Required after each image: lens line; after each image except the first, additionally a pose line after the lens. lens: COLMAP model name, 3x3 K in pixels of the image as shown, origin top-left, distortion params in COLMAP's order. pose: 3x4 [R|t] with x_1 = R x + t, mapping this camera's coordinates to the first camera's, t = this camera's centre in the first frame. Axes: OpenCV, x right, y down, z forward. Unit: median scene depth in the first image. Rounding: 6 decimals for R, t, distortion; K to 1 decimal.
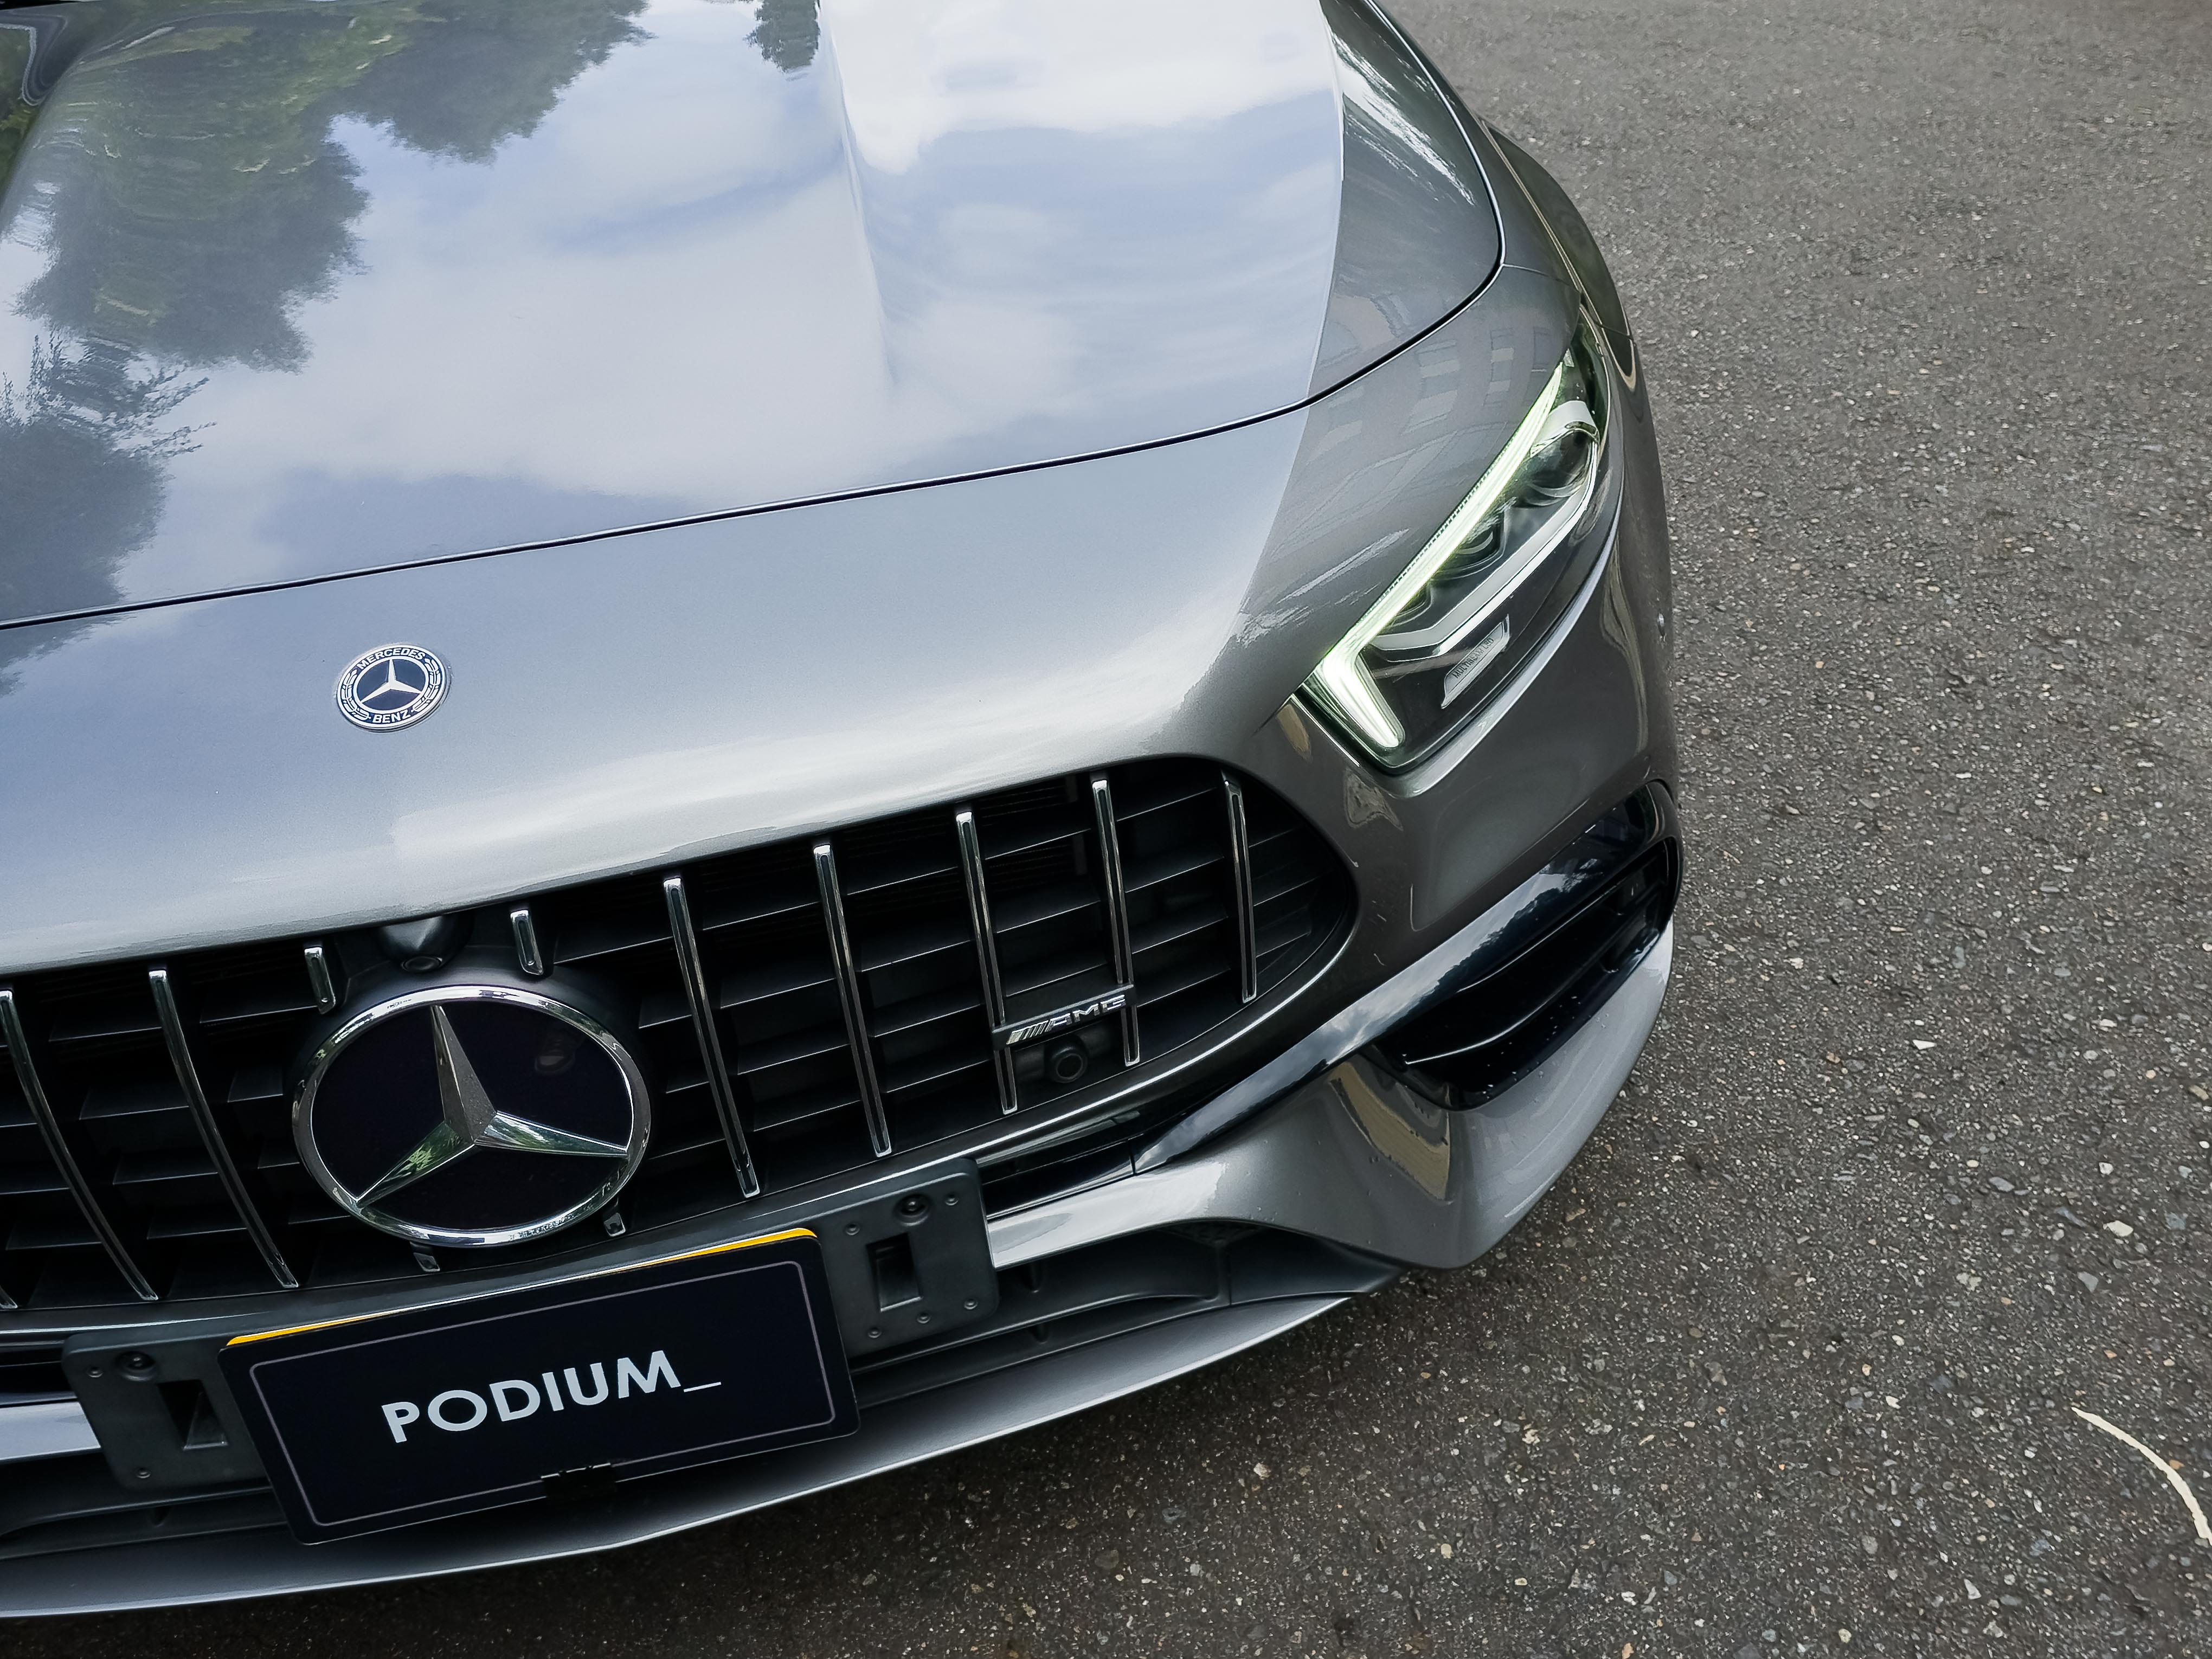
lens RADIAL K [[2026.7, 0, 1105.7], [0, 2026.7, 790.1], [0, 0, 1]] dist [0.055750, -0.012550]
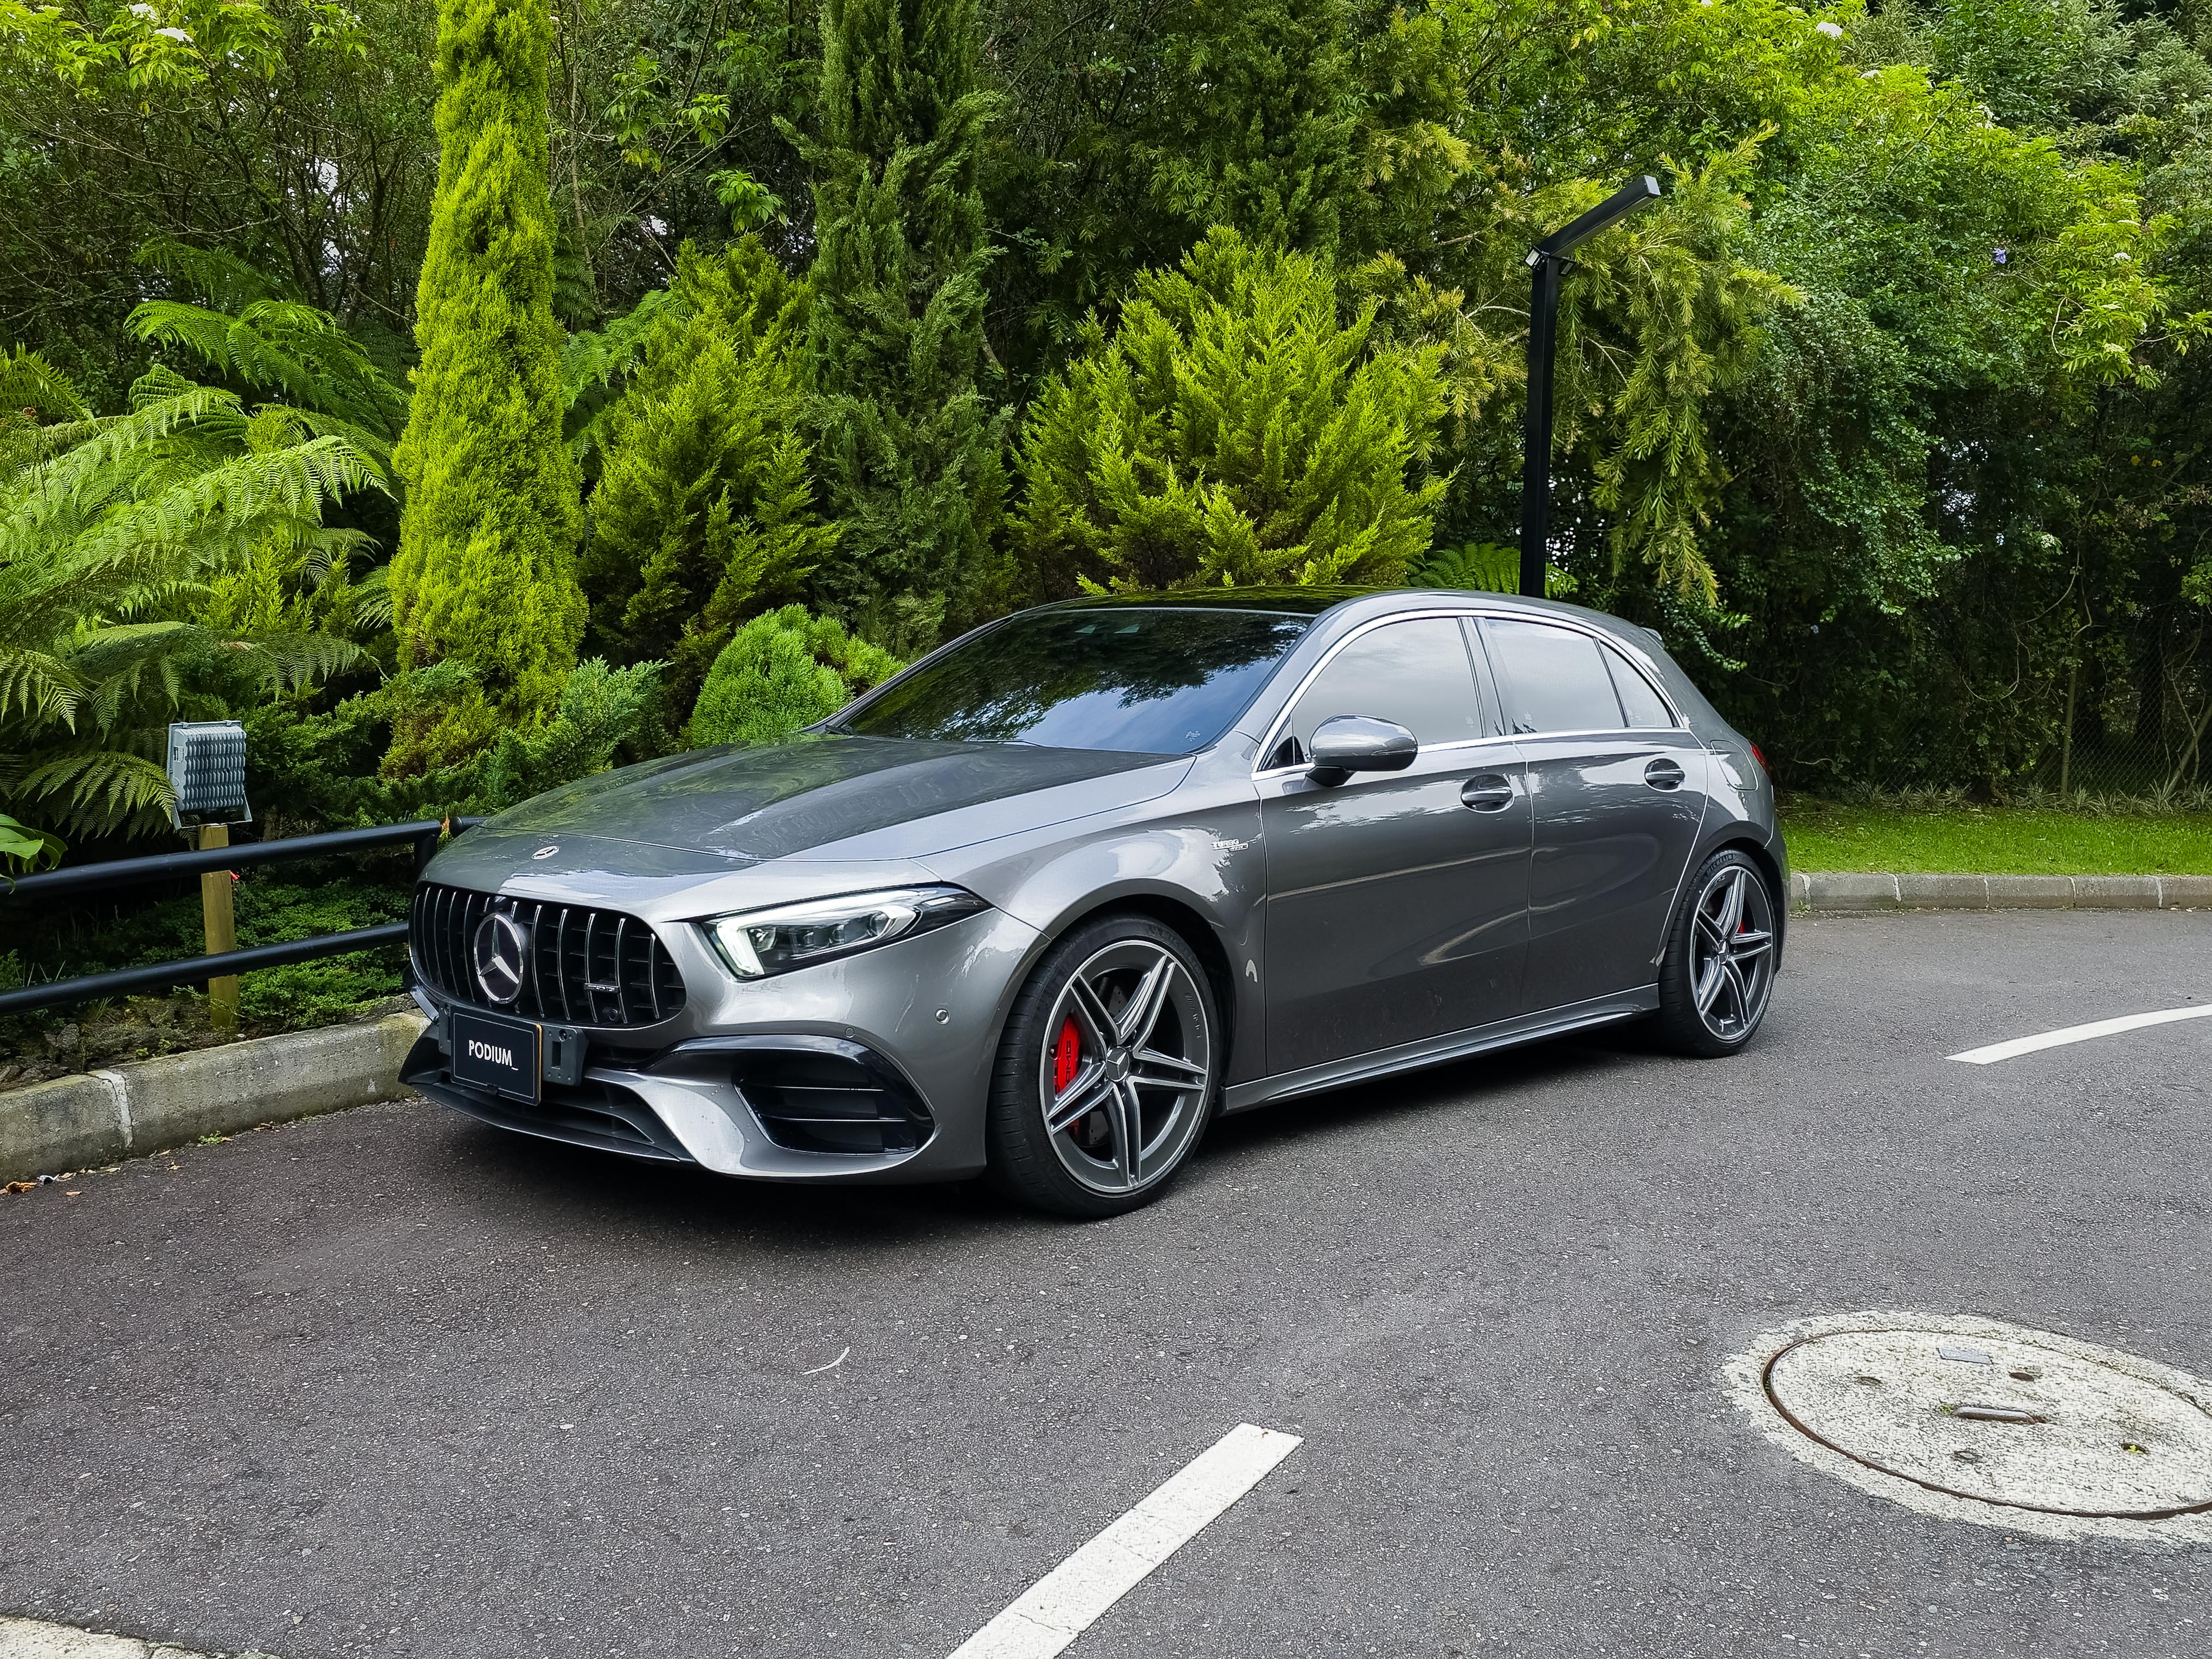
lens RADIAL K [[2081.2, 0, 1176.6], [0, 2081.2, 792.7], [0, 0, 1]] dist [0.106449, -0.153706]
pose [[0.619634, 0.160230, -0.768362, 3.200225], [-0.469355, 0.860268, -0.199109, 0.075085], [0.629094, 0.484009, 0.608257, -0.695887]]
